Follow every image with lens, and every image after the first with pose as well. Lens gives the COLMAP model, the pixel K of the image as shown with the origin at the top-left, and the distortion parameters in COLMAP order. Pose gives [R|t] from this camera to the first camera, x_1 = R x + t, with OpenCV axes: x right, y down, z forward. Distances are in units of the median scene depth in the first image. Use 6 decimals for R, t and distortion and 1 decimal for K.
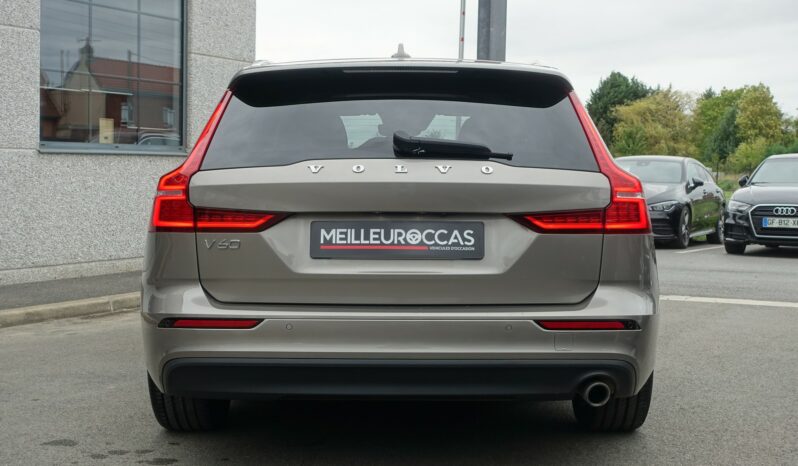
lens RADIAL K [[1145.1, 0, 401.4], [0, 1145.1, 227.6], [0, 0, 1]] dist [-0.029101, 0.000000]
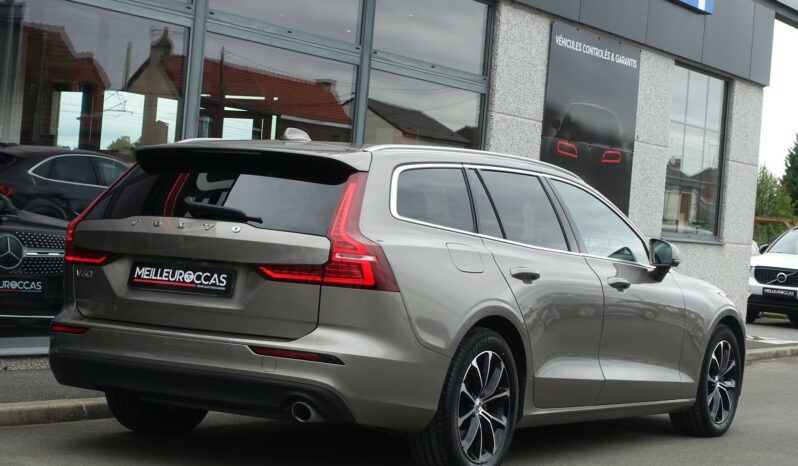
lens RADIAL K [[1691.6, 0, 399.0], [0, 1691.6, 233.4], [0, 0, 1]] dist [-0.112989, 0.000000]
pose [[0.864599, 0.051813, -0.499783, 1.194030], [-0.081509, 0.995957, -0.037755, 0.011984], [0.495807, 0.073379, 0.865327, -0.575975]]
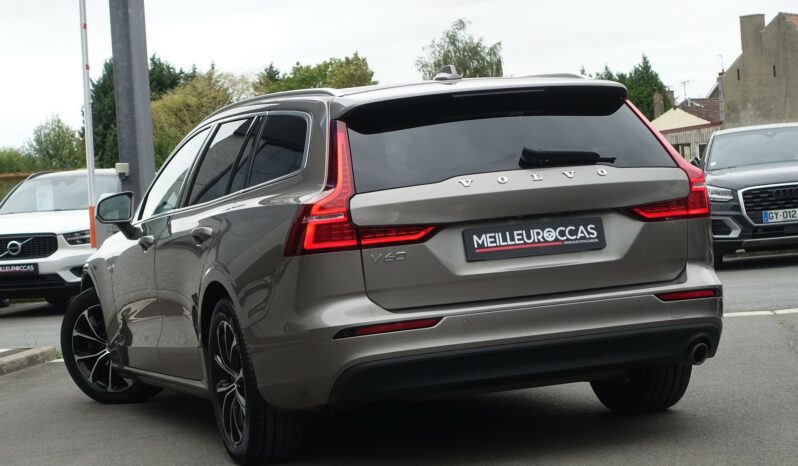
lens RADIAL K [[1920.7, 0, 399.6], [0, 1920.7, 234.8], [0, 0, 1]] dist [-0.057235, 0.000000]
pose [[0.937039, -0.088913, 0.337716, -0.785631], [0.101499, 0.994639, -0.019757, 0.031173], [-0.334149, 0.052791, 0.941041, -0.776725]]
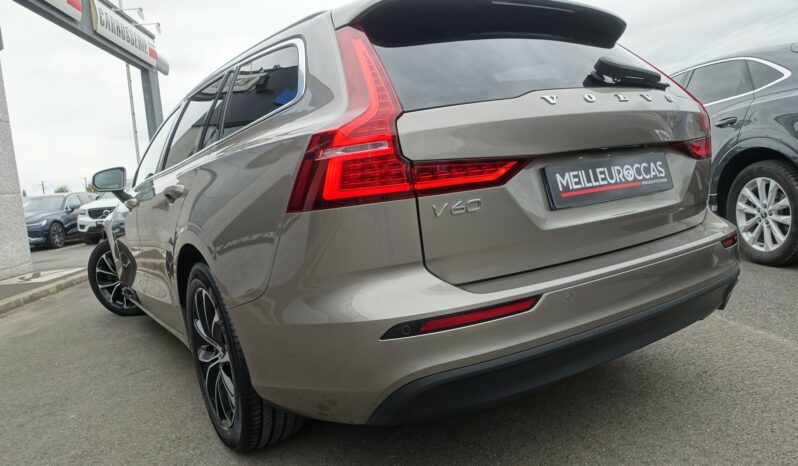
lens RADIAL K [[545.9, 0, 395.2], [0, 545.9, 236.6], [0, 0, 1]] dist [-0.003247, 0.003348]
pose [[0.824830, -0.149928, 0.545140, -0.387921], [0.133605, 0.988578, 0.069734, 0.002987], [-0.549368, 0.015314, 0.835440, 0.735749]]
